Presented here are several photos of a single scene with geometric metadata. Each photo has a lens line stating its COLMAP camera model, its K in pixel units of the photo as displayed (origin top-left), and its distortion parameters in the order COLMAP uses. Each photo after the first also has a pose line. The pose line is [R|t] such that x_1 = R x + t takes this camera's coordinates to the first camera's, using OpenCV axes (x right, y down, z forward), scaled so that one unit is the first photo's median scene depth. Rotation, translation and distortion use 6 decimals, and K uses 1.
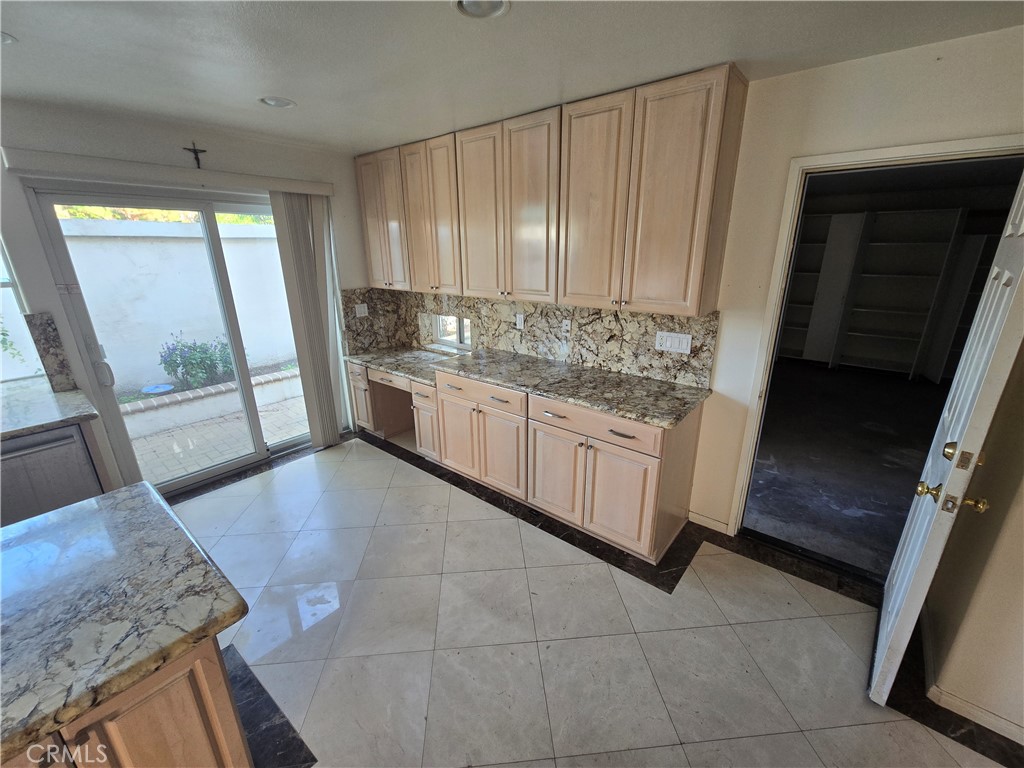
lens RADIAL K [[421.9, 0, 512.2], [0, 421.9, 387.5], [0, 0, 1]] dist [-0.018895, 0.000075]
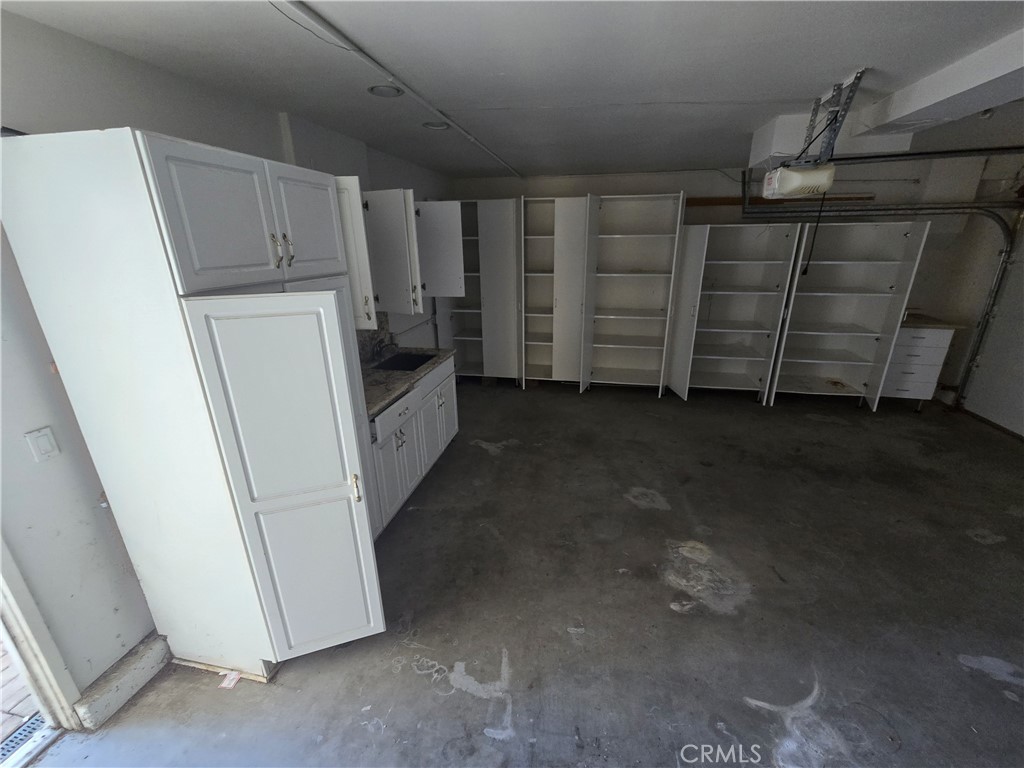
lens RADIAL K [[422.2, 0, 517.1], [0, 422.2, 384.8], [0, 0, 1]] dist [-0.000358, 0.000752]
pose [[0.876348, -0.160998, 0.453976, 0.328978], [0.155579, 0.986580, 0.049554, -0.138473], [-0.455862, 0.027203, 0.889635, 0.380621]]
